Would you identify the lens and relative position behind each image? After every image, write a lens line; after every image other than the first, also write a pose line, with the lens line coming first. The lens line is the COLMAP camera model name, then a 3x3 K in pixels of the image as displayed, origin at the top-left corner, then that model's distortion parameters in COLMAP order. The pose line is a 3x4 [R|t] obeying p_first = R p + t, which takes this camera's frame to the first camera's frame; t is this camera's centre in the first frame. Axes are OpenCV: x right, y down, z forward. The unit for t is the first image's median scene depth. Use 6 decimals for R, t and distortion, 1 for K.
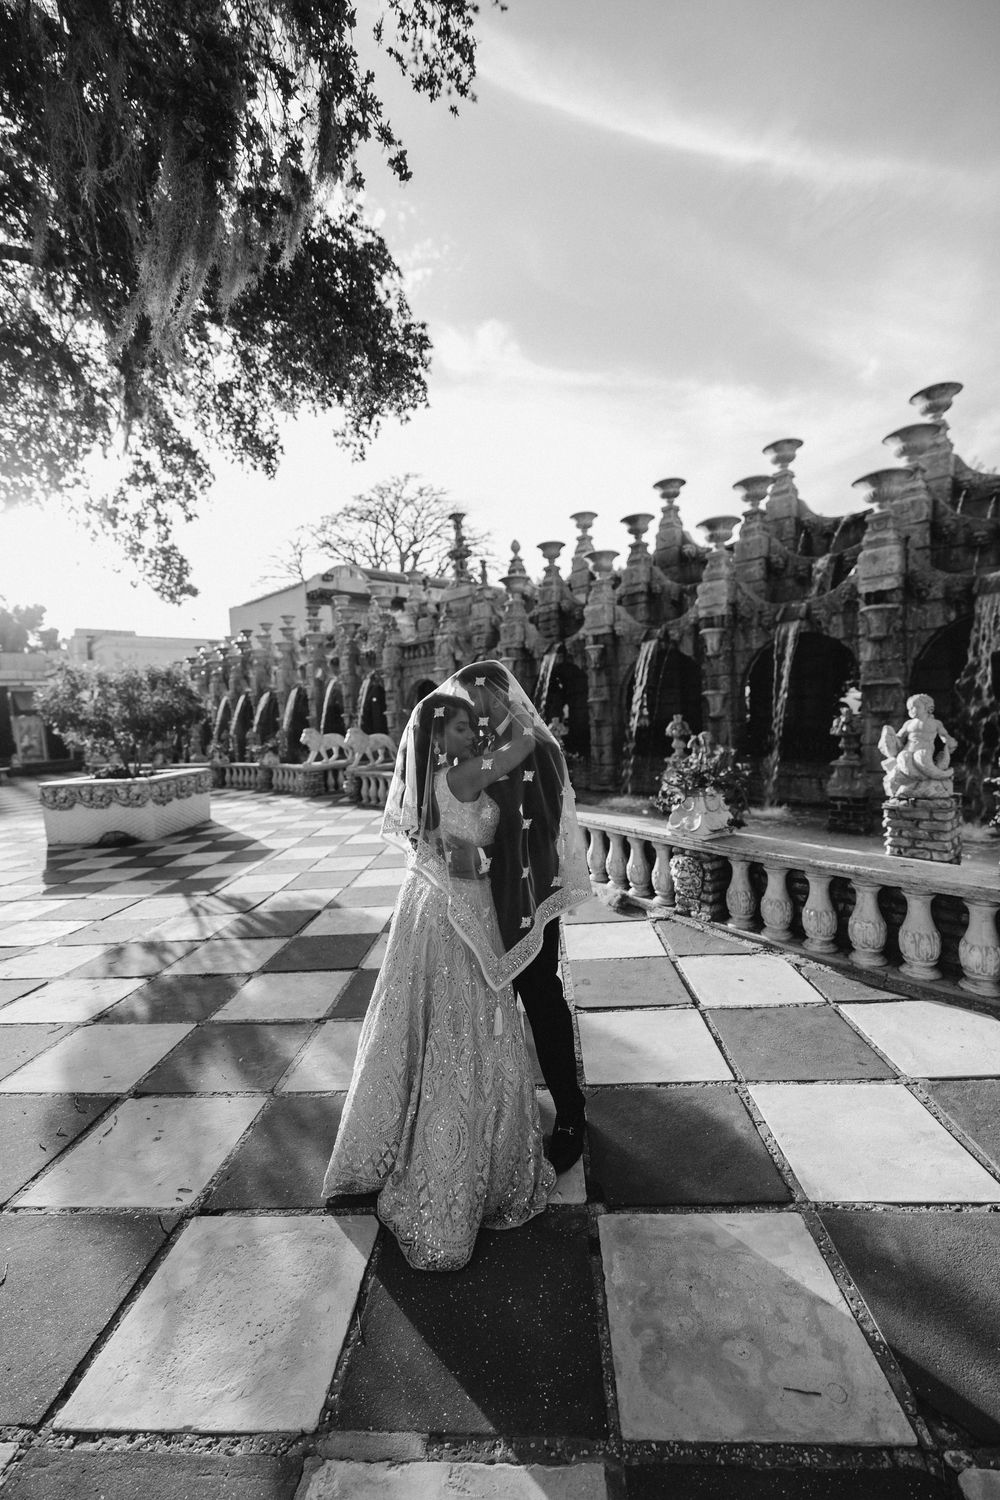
lens RADIAL K [[634.6, 0, 499.1], [0, 634.6, 751.9], [0, 0, 1]] dist [0.000360, 0.000010]
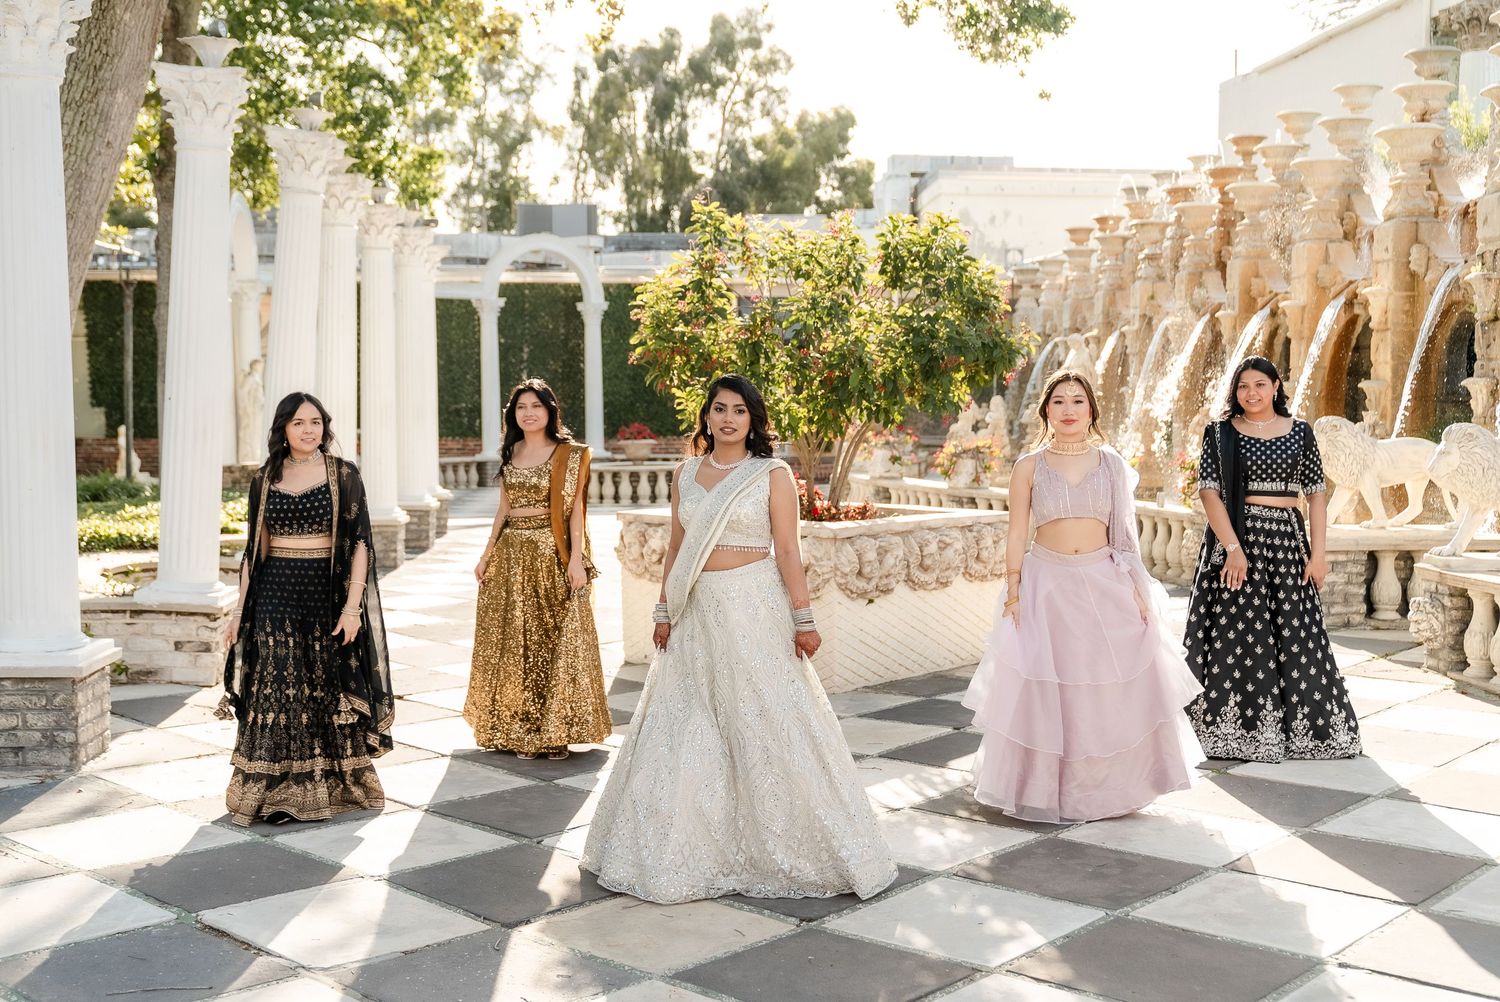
lens RADIAL K [[1631.2, 0, 746.8], [0, 1631.2, 498.5], [0, 0, 1]] dist [-0.007730, 0.000000]
pose [[0.751822, 0.092938, -0.652783, 0.013177], [-0.082108, 0.995507, 0.047167, -0.006891], [0.654234, 0.018137, 0.756075, 0.118000]]
